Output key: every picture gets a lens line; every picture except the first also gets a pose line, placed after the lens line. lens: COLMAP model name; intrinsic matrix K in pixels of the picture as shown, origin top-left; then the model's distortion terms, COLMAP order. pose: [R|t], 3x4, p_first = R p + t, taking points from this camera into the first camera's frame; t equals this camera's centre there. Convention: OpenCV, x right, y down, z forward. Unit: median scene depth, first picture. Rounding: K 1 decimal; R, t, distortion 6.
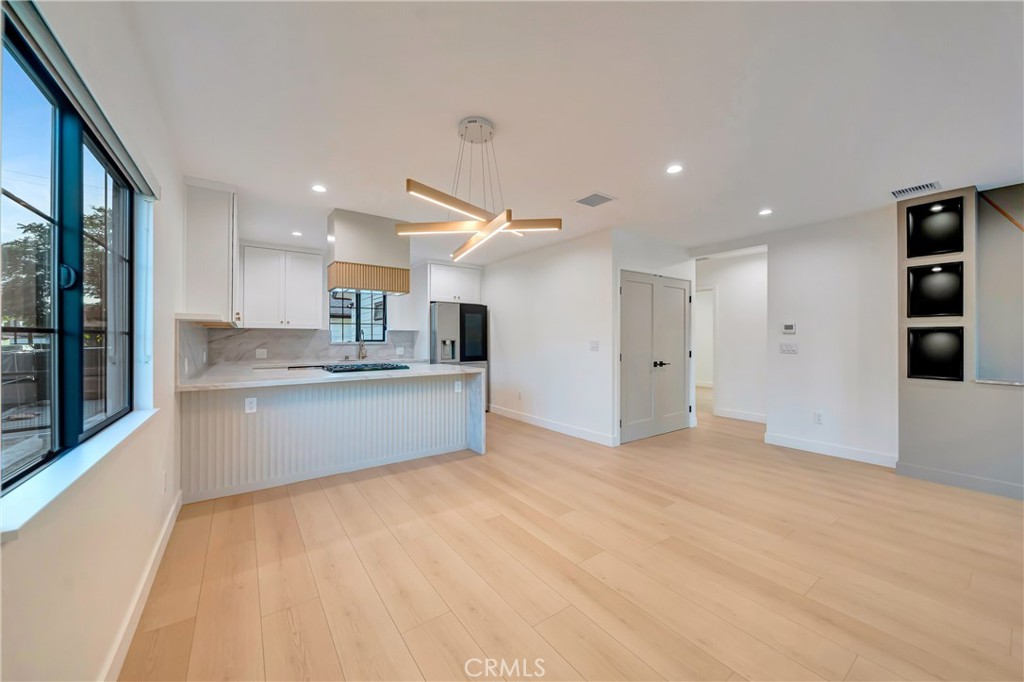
lens RADIAL K [[375.1, 0, 510.7], [0, 375.1, 336.3], [0, 0, 1]] dist [-0.000410, -0.000128]
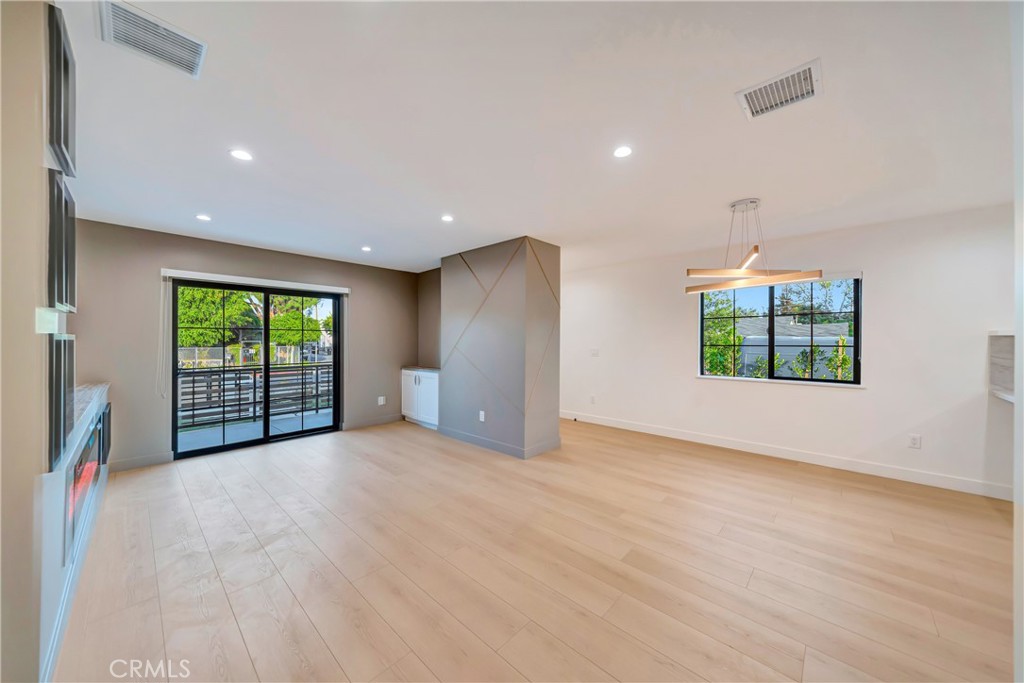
lens RADIAL K [[355.5, 0, 504.6], [0, 355.5, 342.5], [0, 0, 1]] dist [0.000243, 0.000018]
pose [[-0.982784, 0.000575, -0.184758, 0.695099], [0.000132, 0.999997, 0.002412, -0.019177], [0.184759, 0.002347, -0.982781, 1.435355]]
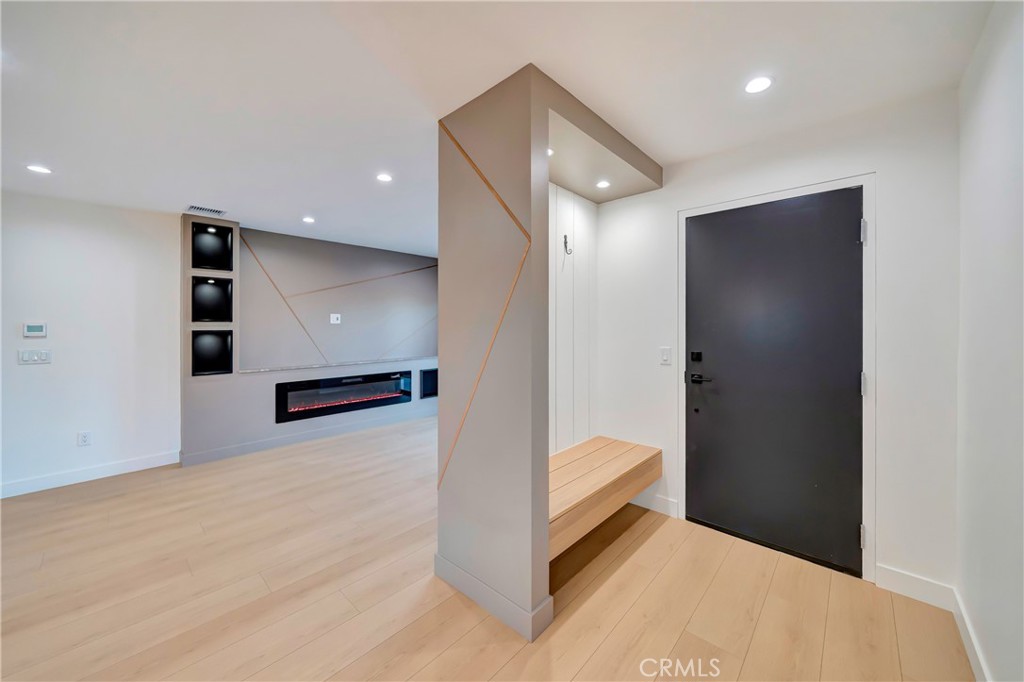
lens RADIAL K [[374.3, 0, 517.8], [0, 374.3, 326.3], [0, 0, 1]] dist [-0.000654, -0.000064]
pose [[-0.204157, -0.000074, 0.978938, -0.218811], [0.000391, 1.000000, 0.000158, -0.036067], [-0.978938, 0.000415, -0.204157, 0.286559]]
